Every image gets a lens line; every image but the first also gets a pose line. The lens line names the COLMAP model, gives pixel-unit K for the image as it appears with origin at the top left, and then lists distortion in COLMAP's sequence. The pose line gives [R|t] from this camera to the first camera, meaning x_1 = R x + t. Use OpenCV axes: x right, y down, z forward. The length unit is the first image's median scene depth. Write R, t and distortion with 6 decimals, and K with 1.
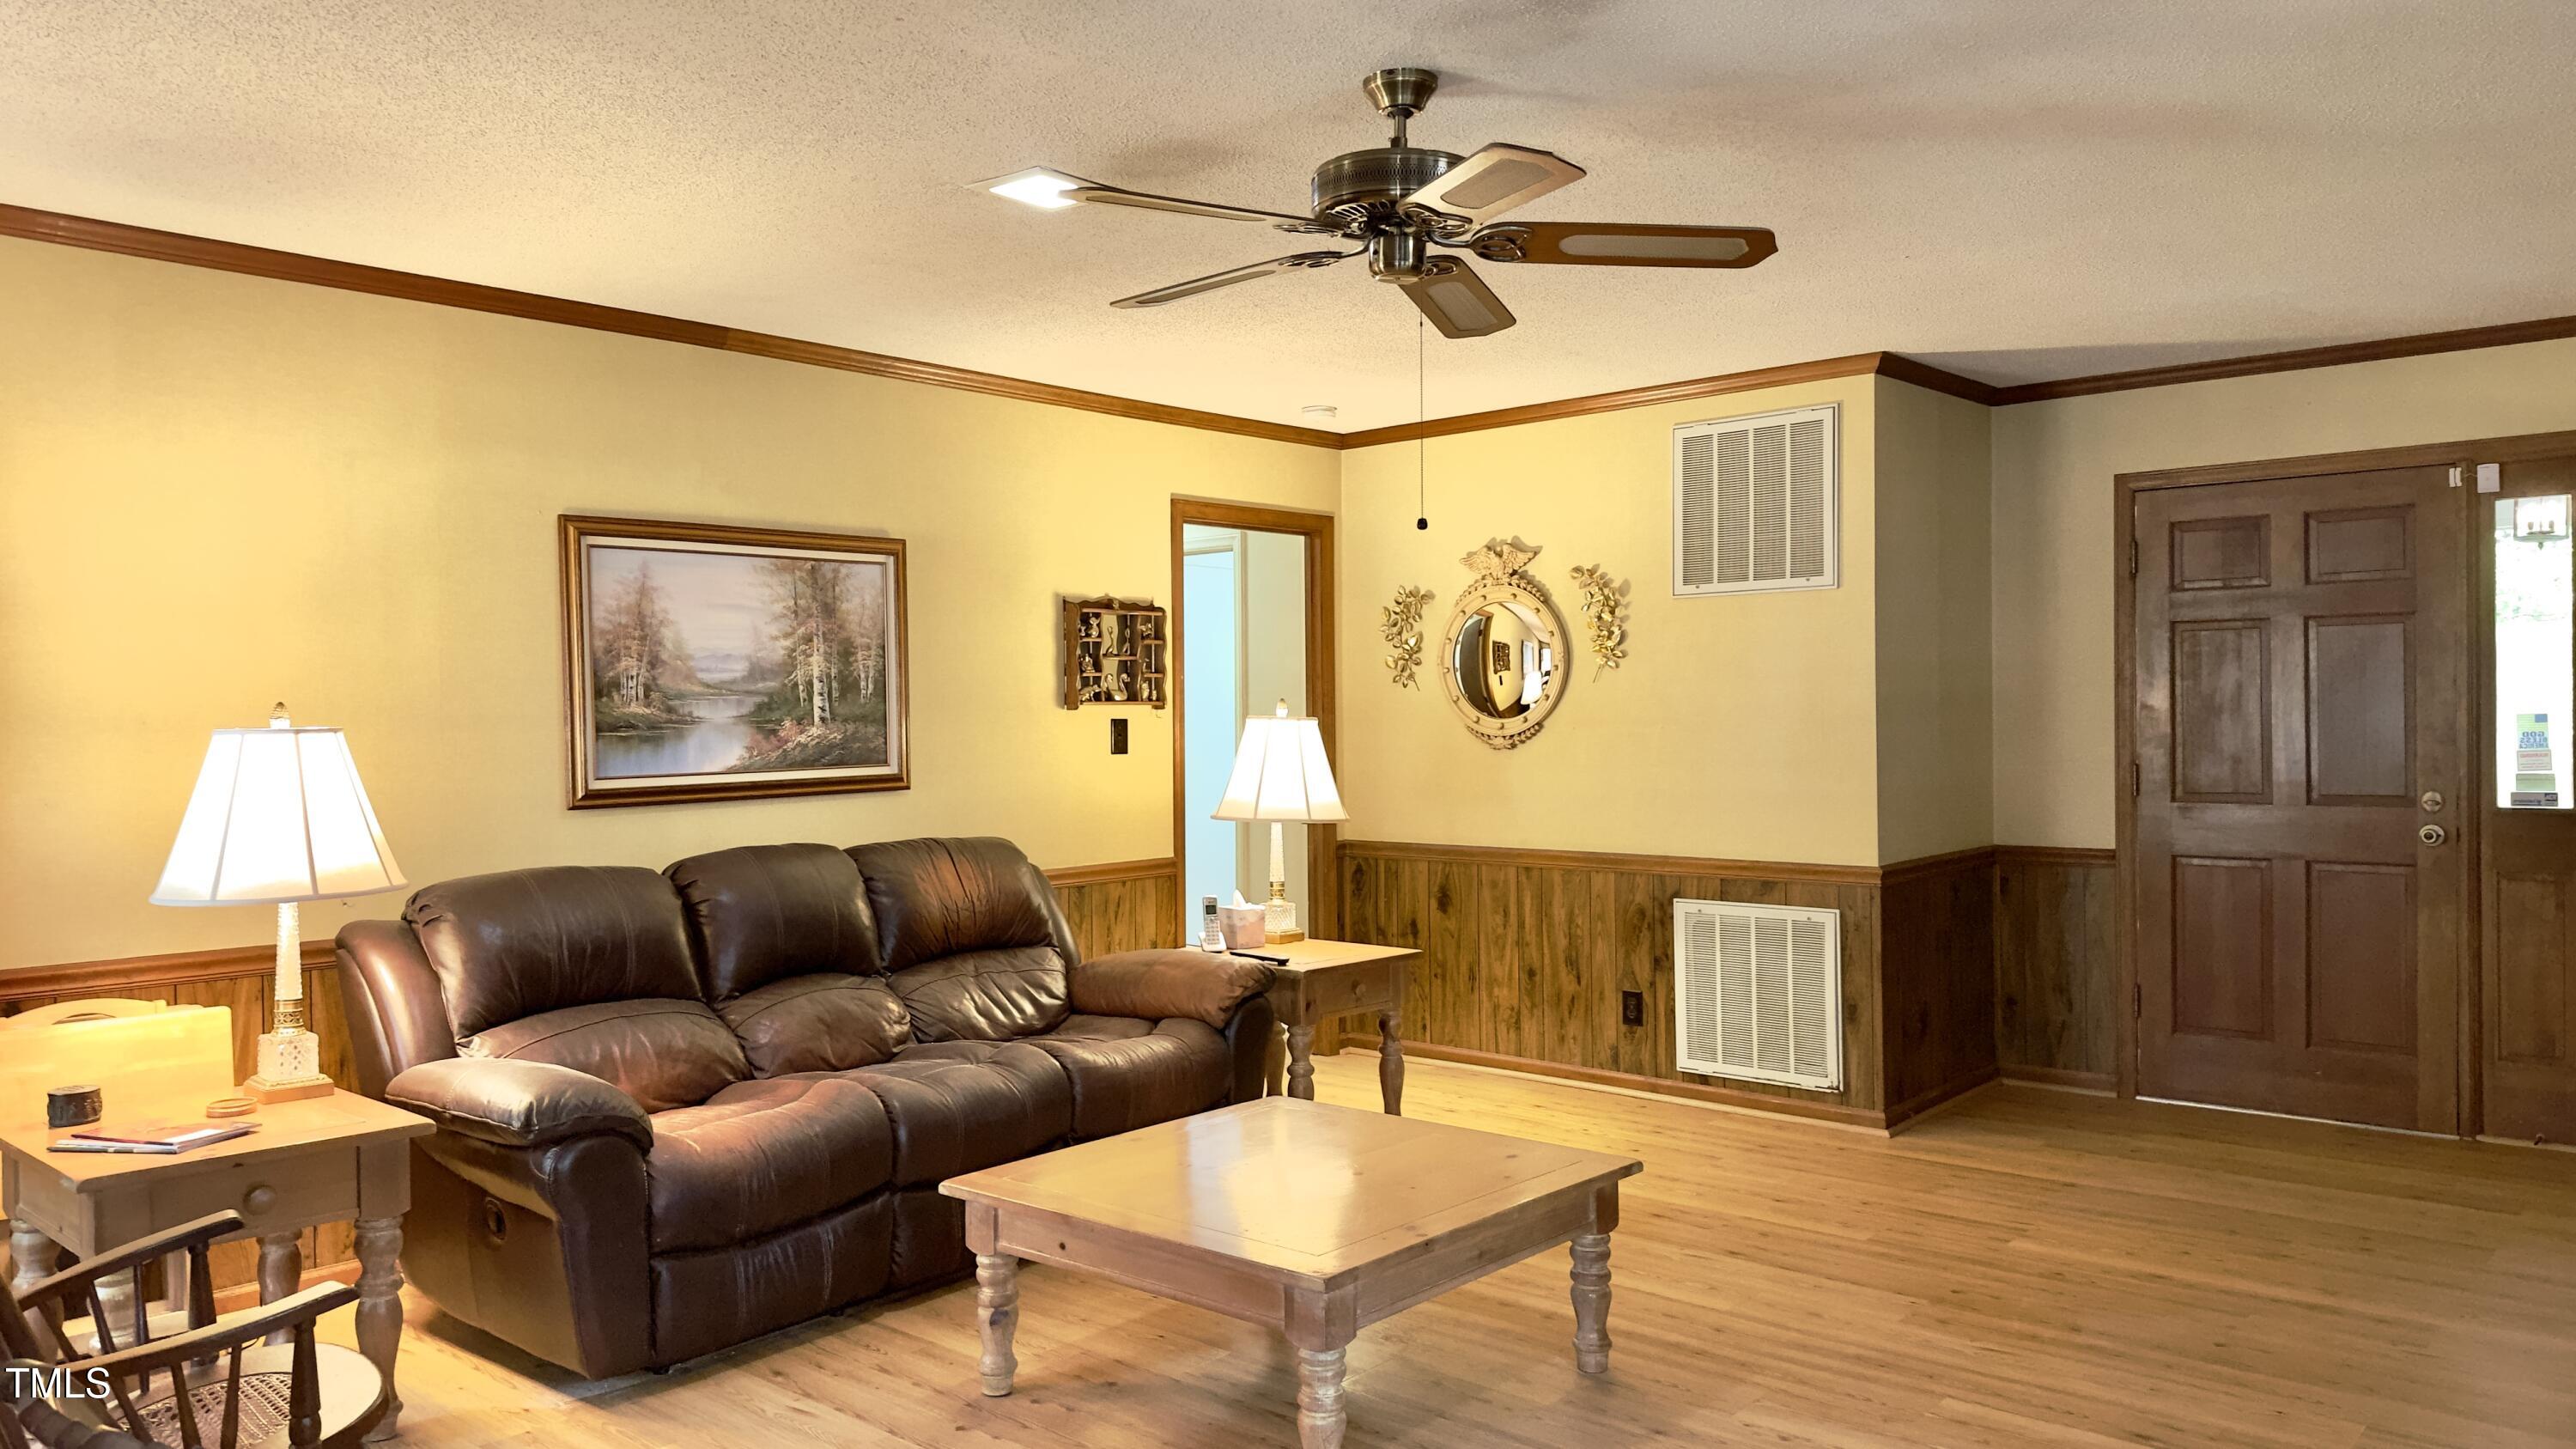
lens RADIAL K [[1748.4, 0, 1301.6], [0, 1748.4, 729.5], [0, 0, 1]] dist [0.001106, -0.002081]
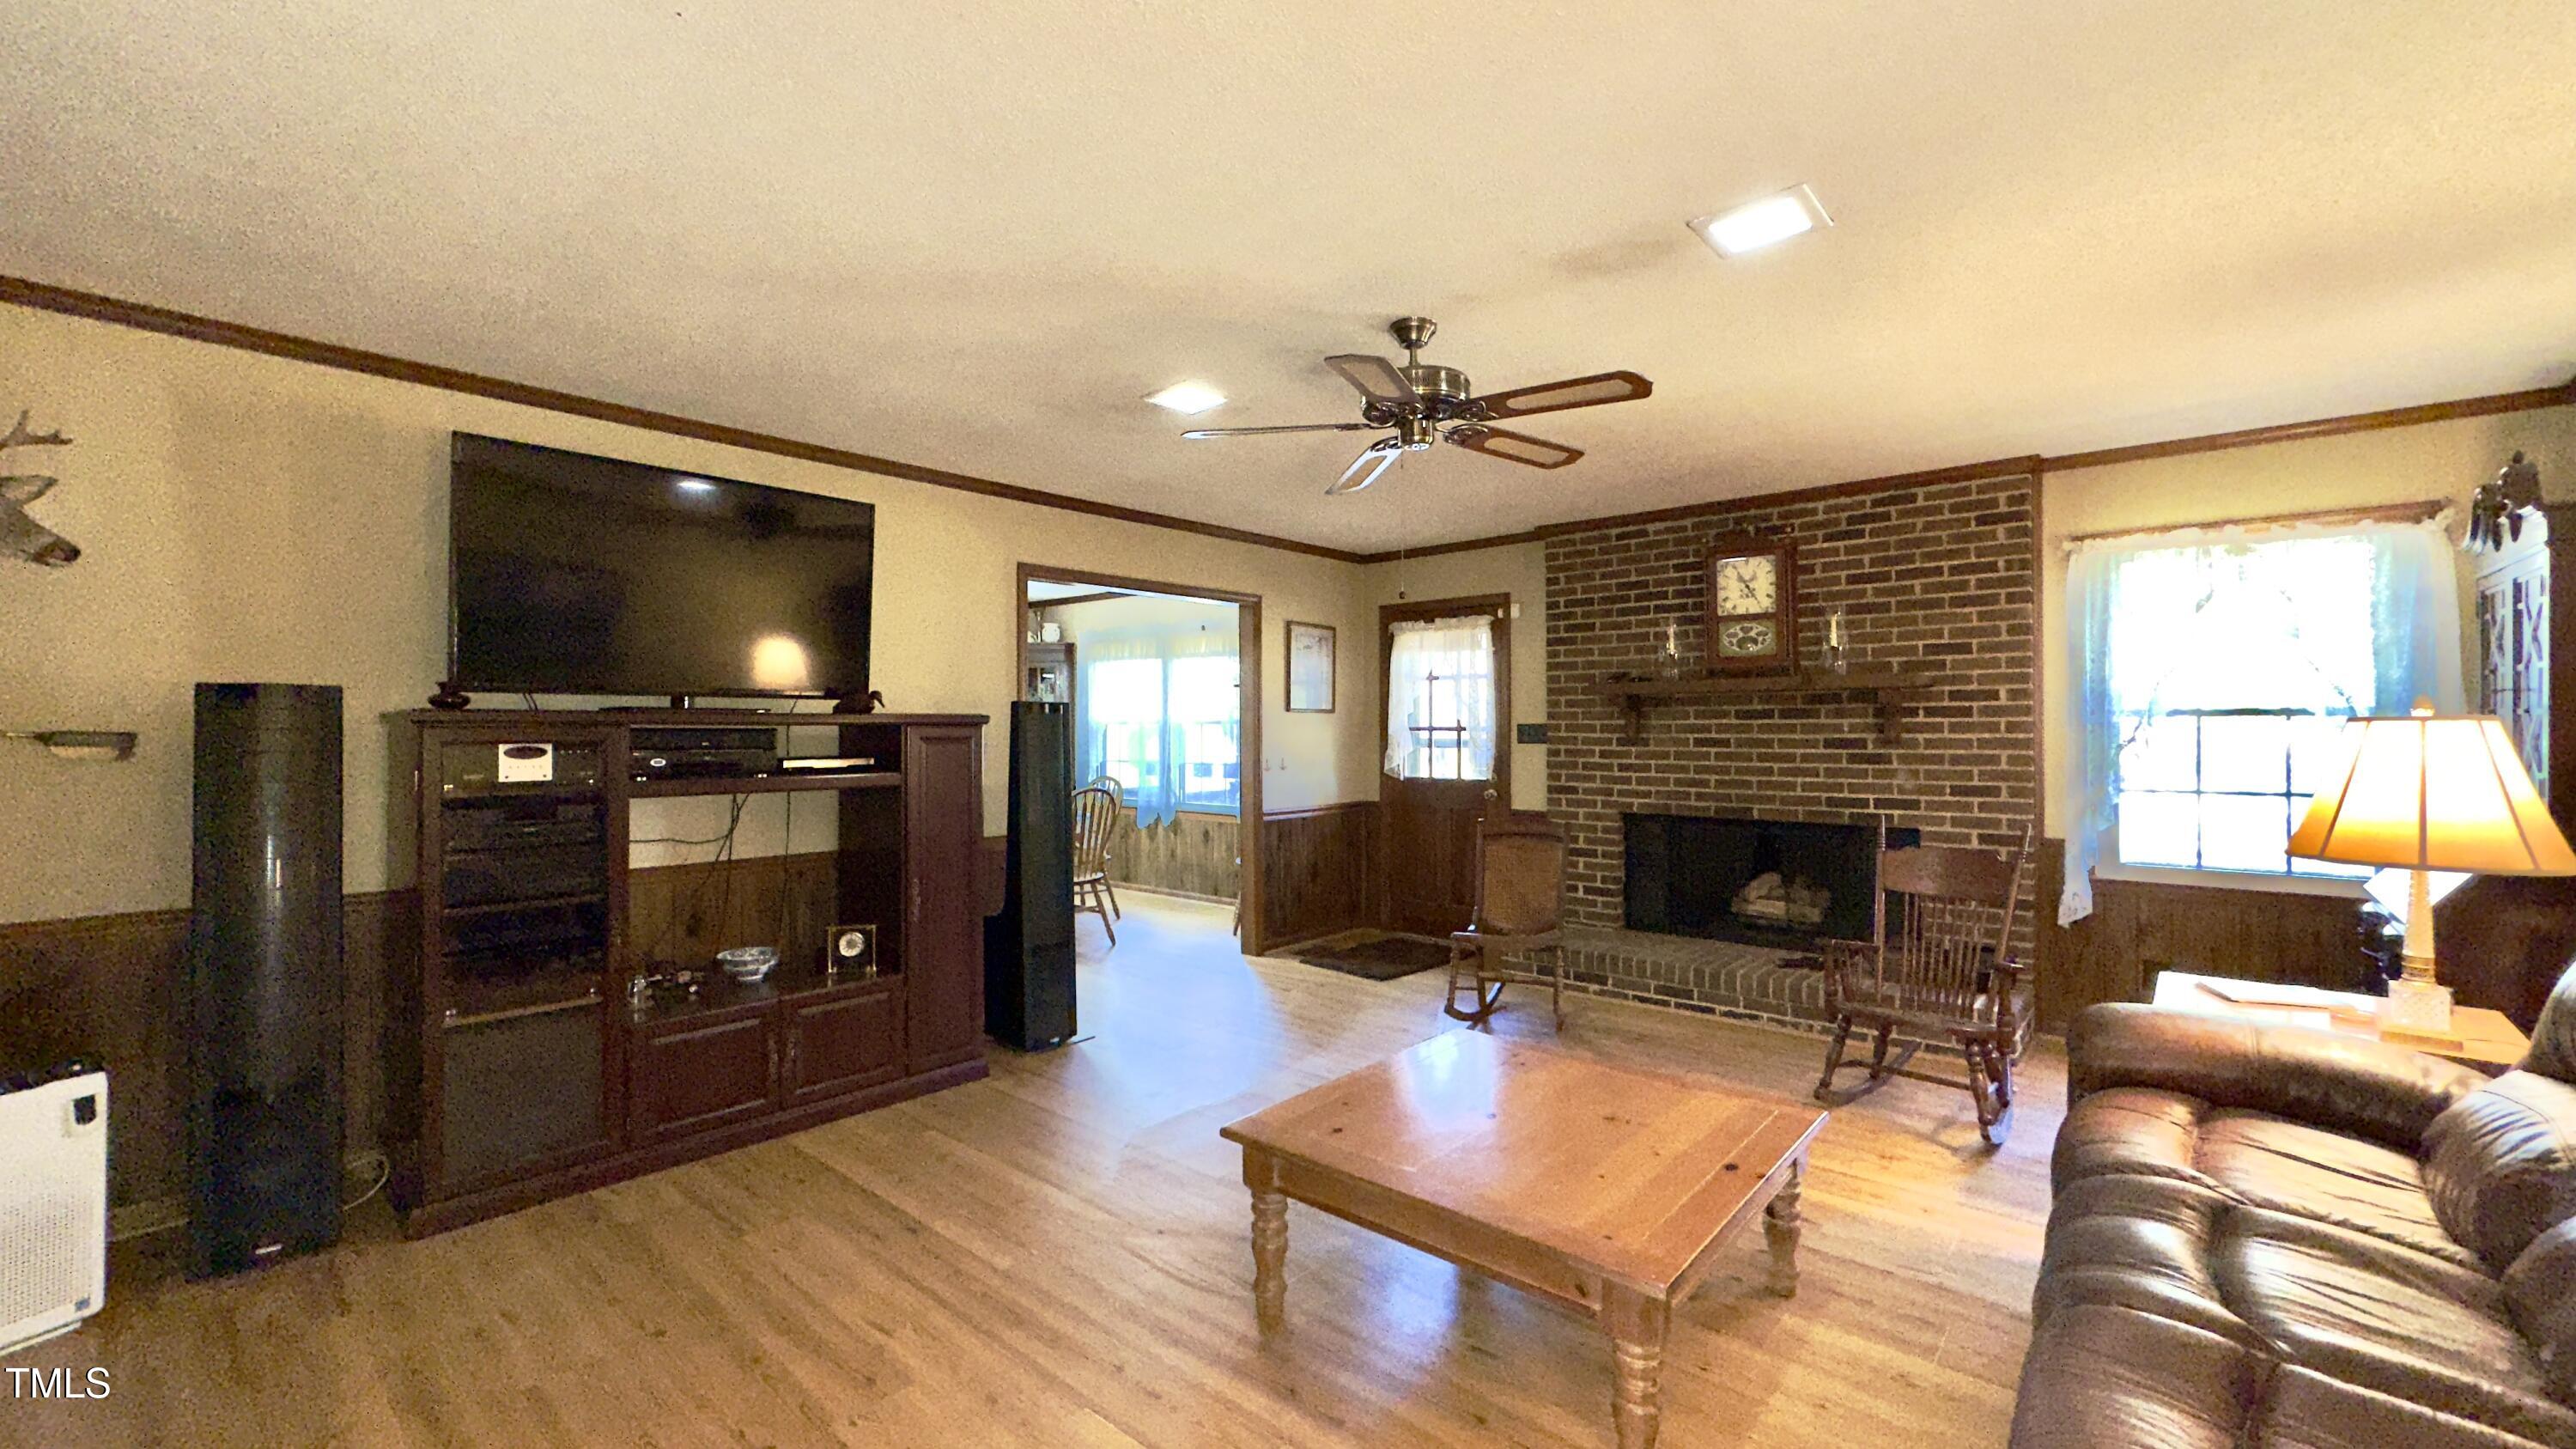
lens RADIAL K [[1026.6, 0, 1288.6], [0, 1026.6, 723.3], [0, 0, 1]] dist [-0.005117, 0.000286]
pose [[-0.999914, 0.013053, -0.001094, 0.092521], [0.013053, 0.999915, 0.000220, -0.004112], [0.001097, 0.000206, -0.999999, 1.007582]]
